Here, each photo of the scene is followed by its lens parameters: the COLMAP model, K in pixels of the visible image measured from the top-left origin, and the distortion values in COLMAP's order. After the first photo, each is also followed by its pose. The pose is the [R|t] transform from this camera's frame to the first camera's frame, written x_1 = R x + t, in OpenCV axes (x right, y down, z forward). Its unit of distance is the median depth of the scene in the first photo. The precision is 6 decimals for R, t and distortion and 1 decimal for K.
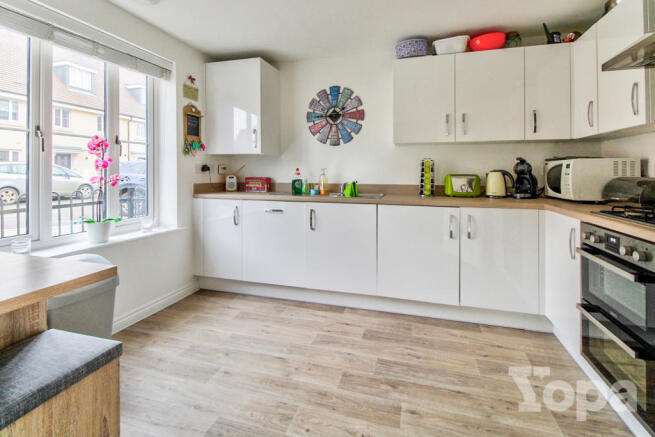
lens RADIAL K [[316.5, 0, 326.1], [0, 316.5, 168.5], [0, 0, 1]] dist [0.000401, -0.000133]
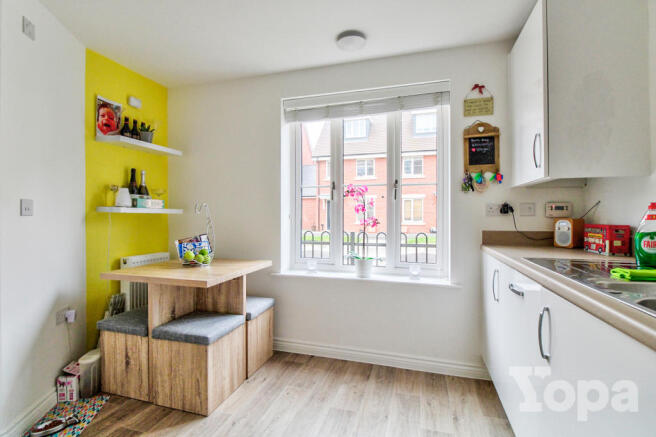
lens RADIAL K [[308.6, 0, 328.0], [0, 308.6, 218.5], [0, 0, 1]] dist [-0.001120, -0.000169]
pose [[-0.009942, 0.002408, -0.999948, 0.301280], [0.010330, 0.999944, 0.002306, 0.015427], [0.999897, -0.010306, -0.009967, 0.669037]]
